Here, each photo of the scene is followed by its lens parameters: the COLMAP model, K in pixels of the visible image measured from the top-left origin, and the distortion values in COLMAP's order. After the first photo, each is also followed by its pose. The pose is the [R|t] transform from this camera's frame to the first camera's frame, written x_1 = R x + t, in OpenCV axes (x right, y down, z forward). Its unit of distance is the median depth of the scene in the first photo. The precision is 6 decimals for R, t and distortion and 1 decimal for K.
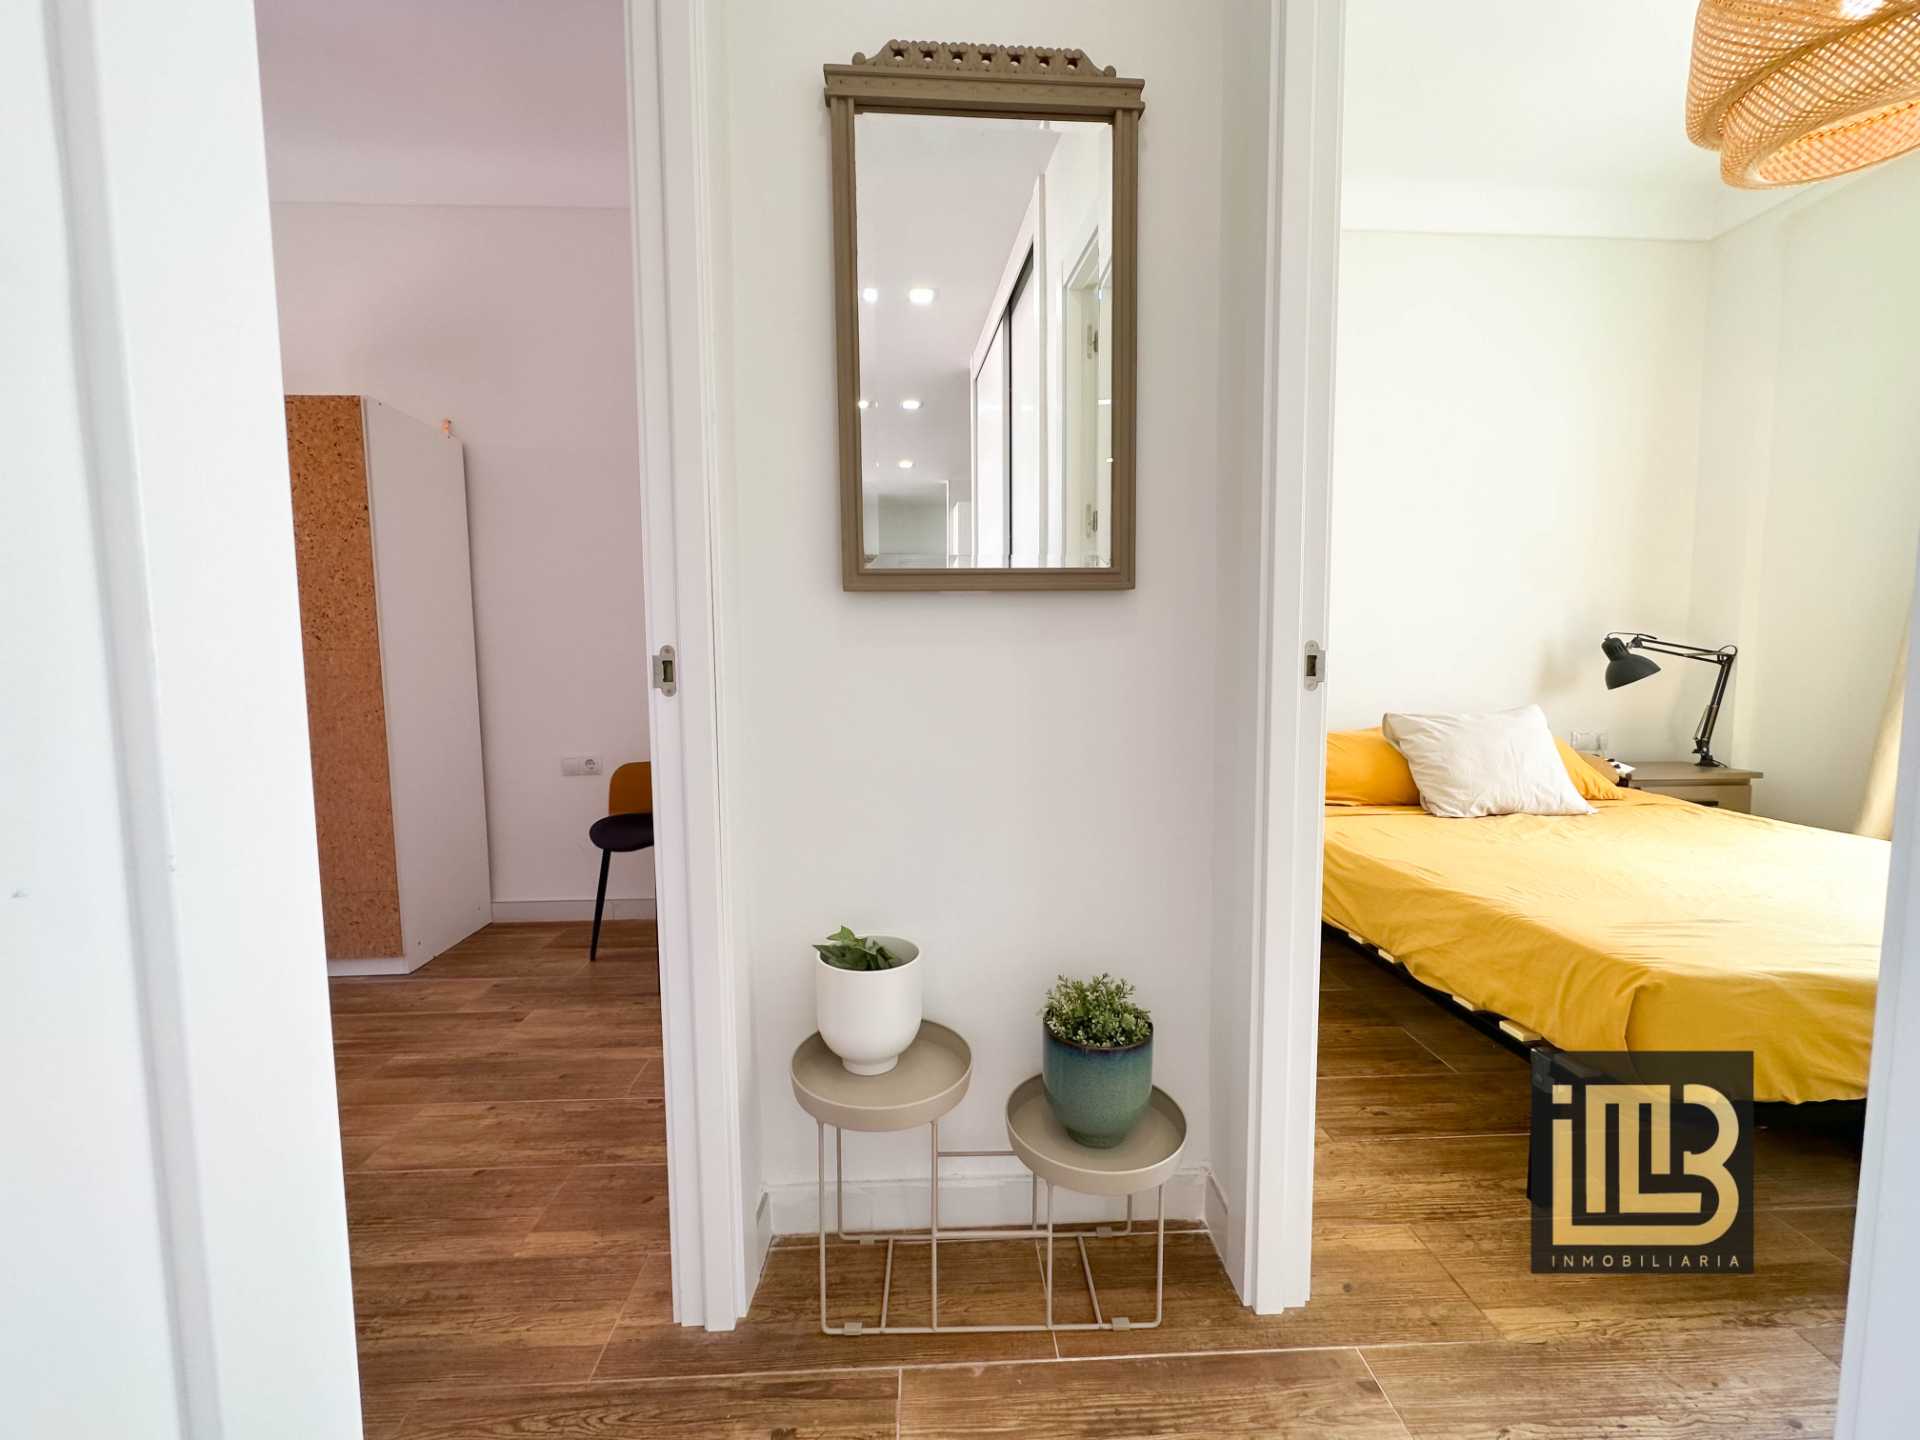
lens RADIAL K [[767.6, 0, 960.0], [0, 767.6, 720.0], [0, 0, 1]] dist [-0.010853, 0.004064]
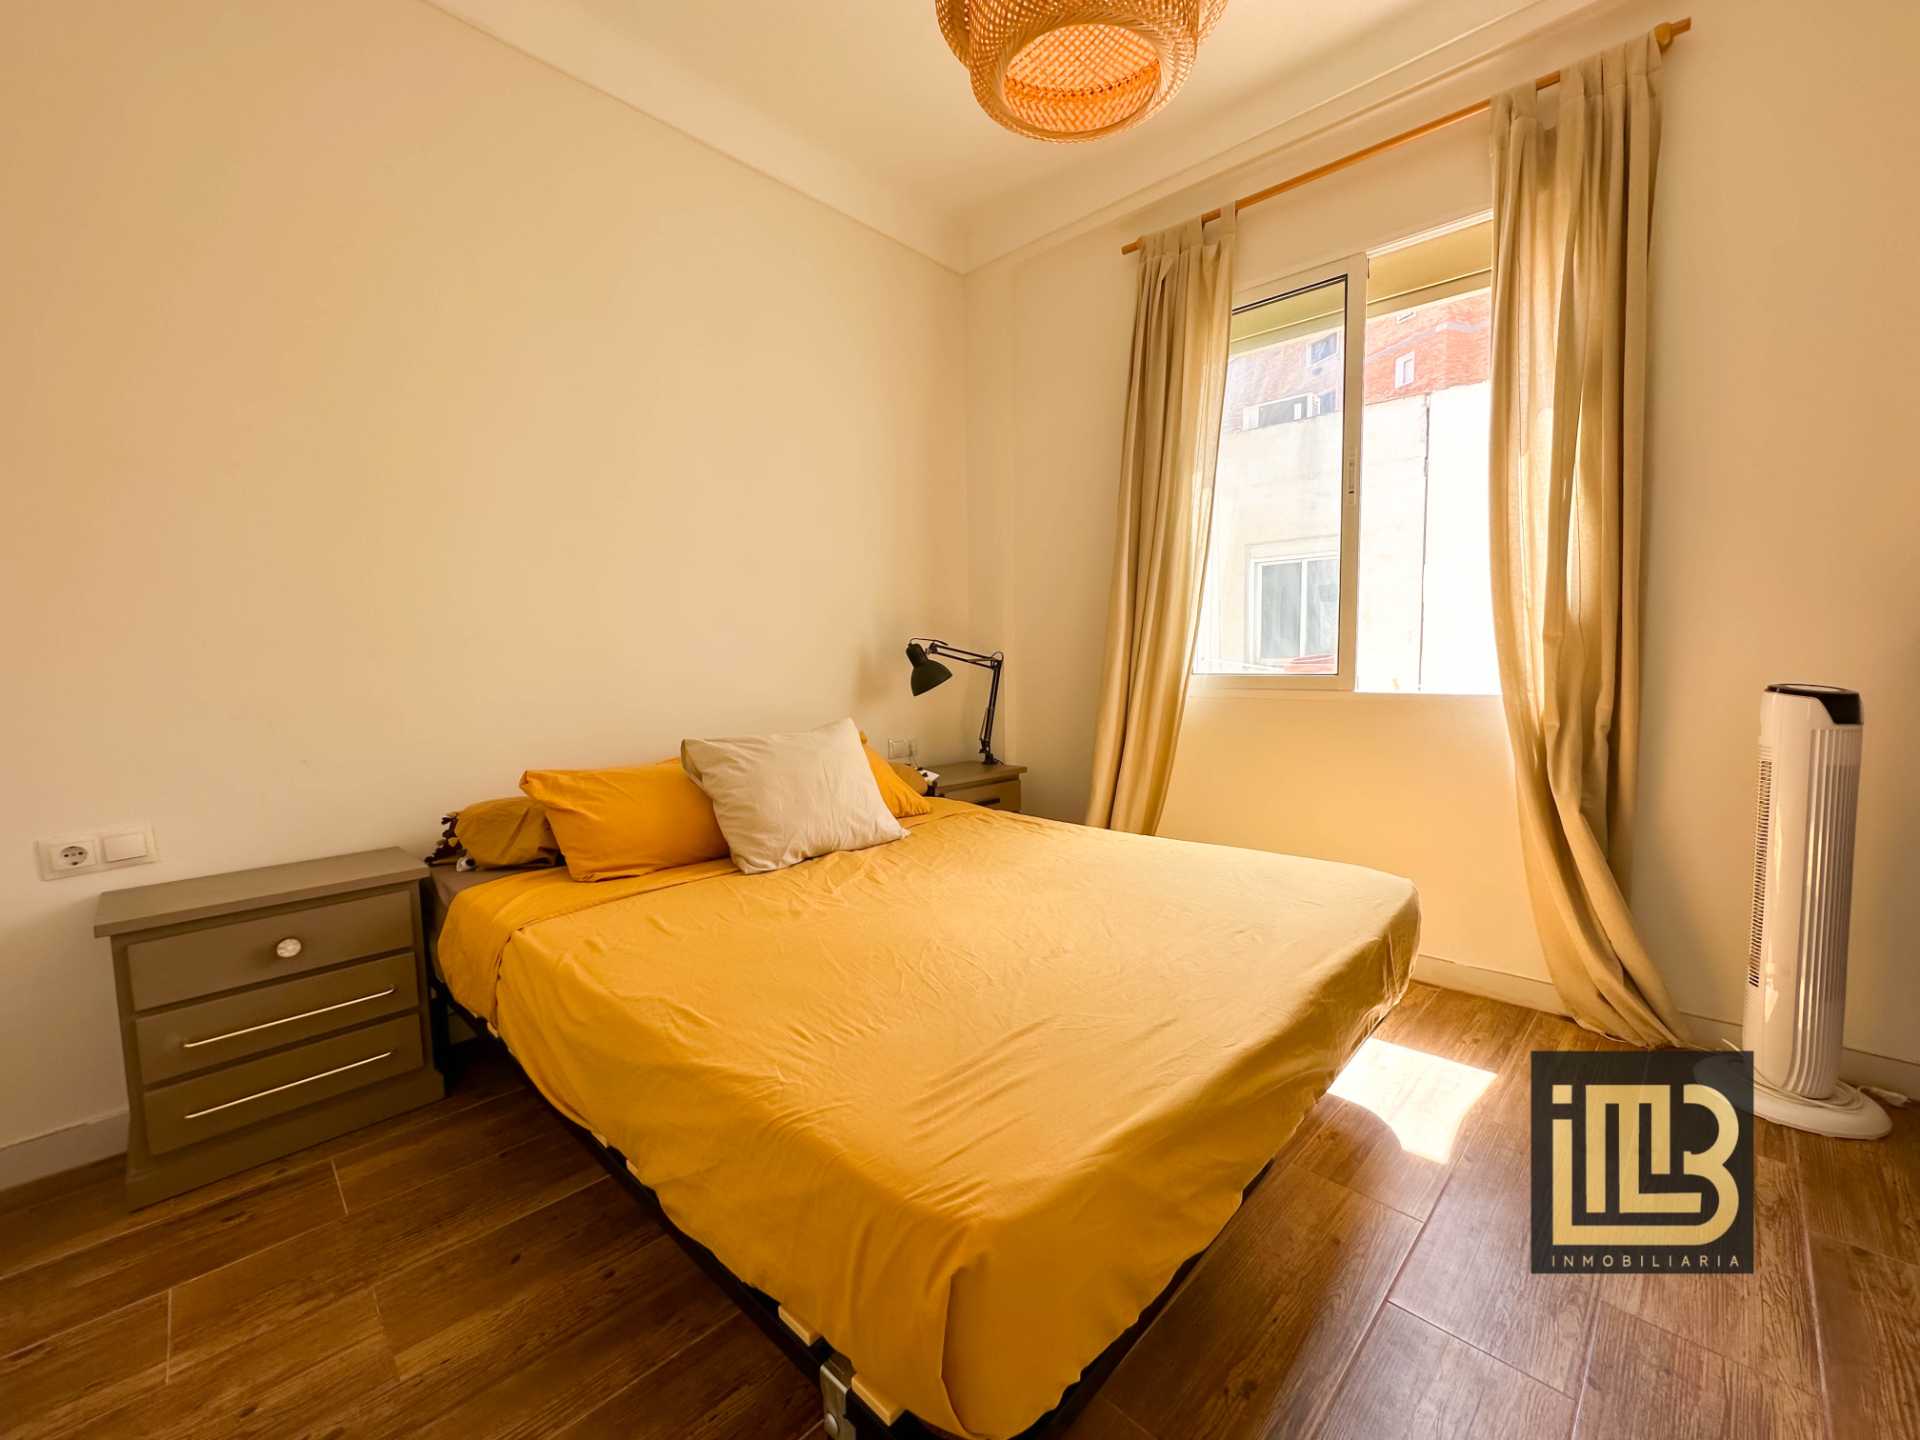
lens RADIAL K [[767.6, 0, 960.0], [0, 767.6, 720.0], [0, 0, 1]] dist [-0.010853, 0.004064]
pose [[0.730980, -0.053910, 0.680266, 0.255984], [0.059429, 0.998116, 0.015240, -0.024287], [-0.679806, 0.029287, 0.732807, 0.276587]]
